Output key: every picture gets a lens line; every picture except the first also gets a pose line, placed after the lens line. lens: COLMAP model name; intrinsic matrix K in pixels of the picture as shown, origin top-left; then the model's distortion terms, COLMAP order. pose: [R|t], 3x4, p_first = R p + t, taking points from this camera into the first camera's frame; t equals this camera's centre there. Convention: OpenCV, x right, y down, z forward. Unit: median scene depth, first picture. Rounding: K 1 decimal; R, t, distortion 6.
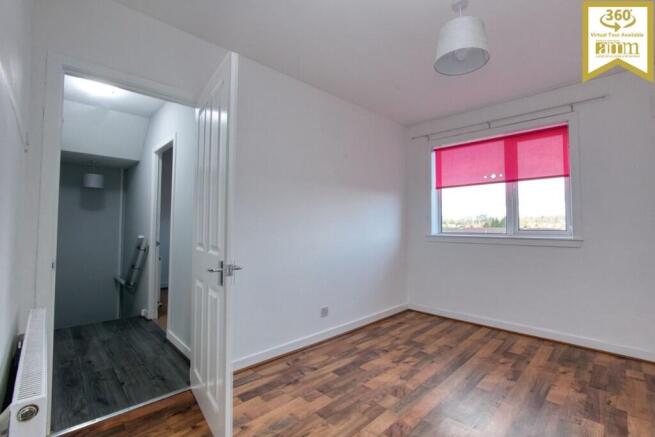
lens RADIAL K [[298.1, 0, 327.5], [0, 298.1, 218.5], [0, 0, 1]] dist [-0.001163, 0.000077]
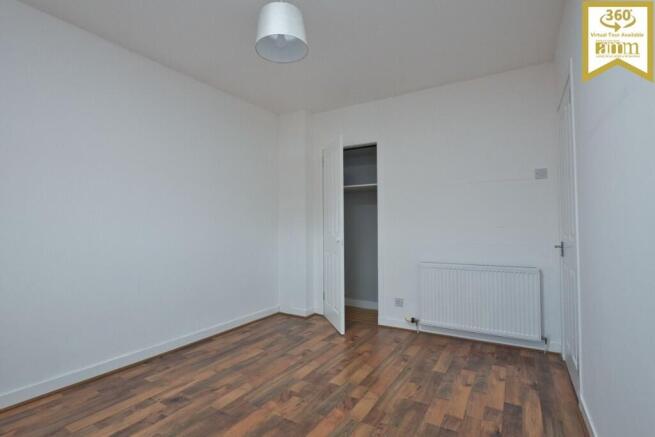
lens RADIAL K [[298.1, 0, 327.5], [0, 298.1, 218.5], [0, 0, 1]] dist [-0.001163, 0.000077]
pose [[-0.971658, -0.008832, -0.236225, 0.529566], [0.006586, 0.997902, -0.064400, 0.089950], [0.236298, -0.064131, -0.969562, 1.926231]]
